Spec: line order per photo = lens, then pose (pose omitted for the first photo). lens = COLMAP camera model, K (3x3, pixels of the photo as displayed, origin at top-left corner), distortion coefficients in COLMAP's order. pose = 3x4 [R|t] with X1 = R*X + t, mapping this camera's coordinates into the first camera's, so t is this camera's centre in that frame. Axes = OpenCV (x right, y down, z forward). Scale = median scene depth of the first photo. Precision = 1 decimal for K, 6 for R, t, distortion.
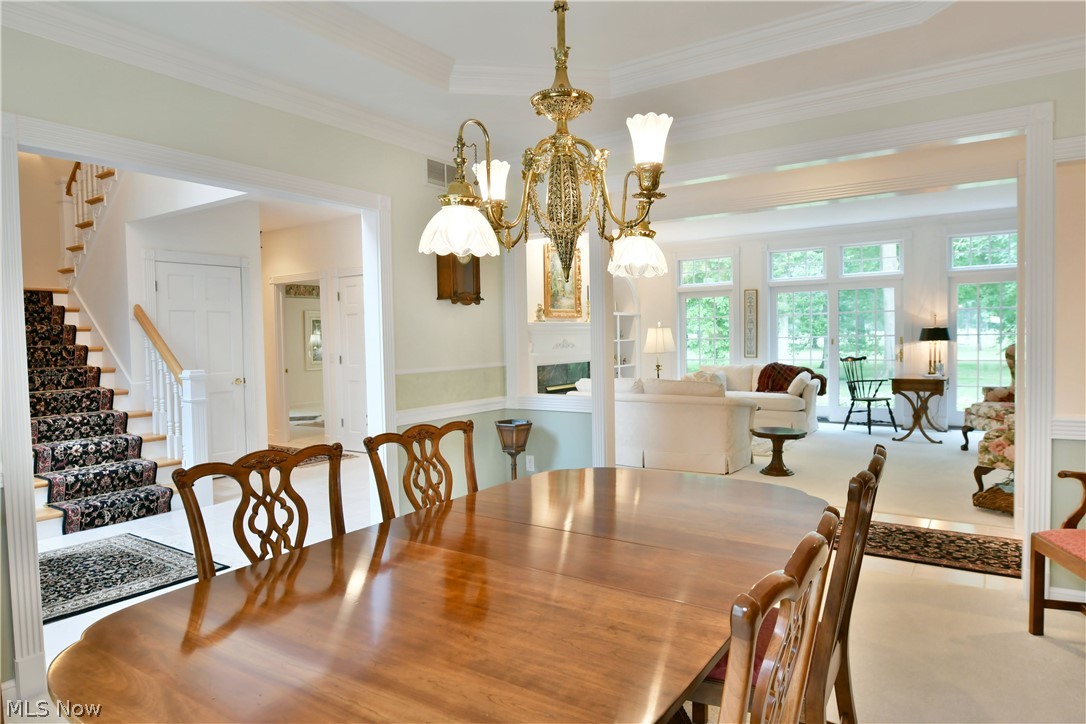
lens RADIAL K [[664.5, 0, 539.1], [0, 664.5, 363.7], [0, 0, 1]] dist [-0.009927, -0.004959]
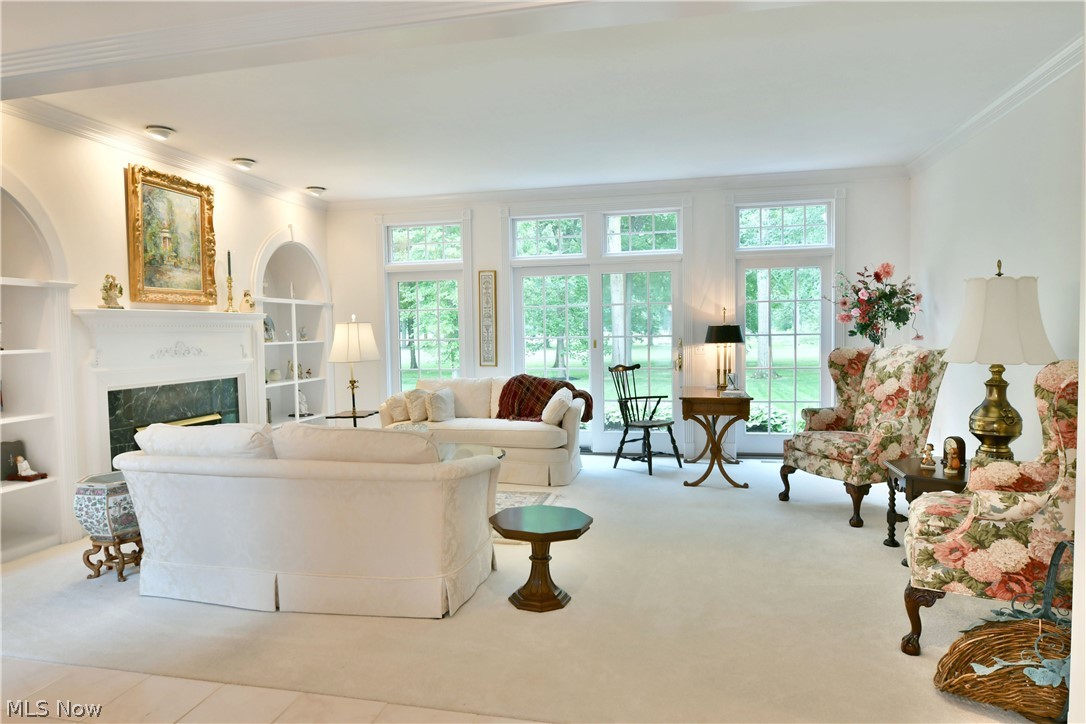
lens RADIAL K [[664.5, 0, 539.1], [0, 664.5, 363.7], [0, 0, 1]] dist [-0.009927, -0.004959]
pose [[0.926952, -0.013260, 0.374947, 0.118060], [0.013228, 0.999909, 0.002659, -0.015345], [-0.374948, 0.002494, 0.927043, 0.369655]]
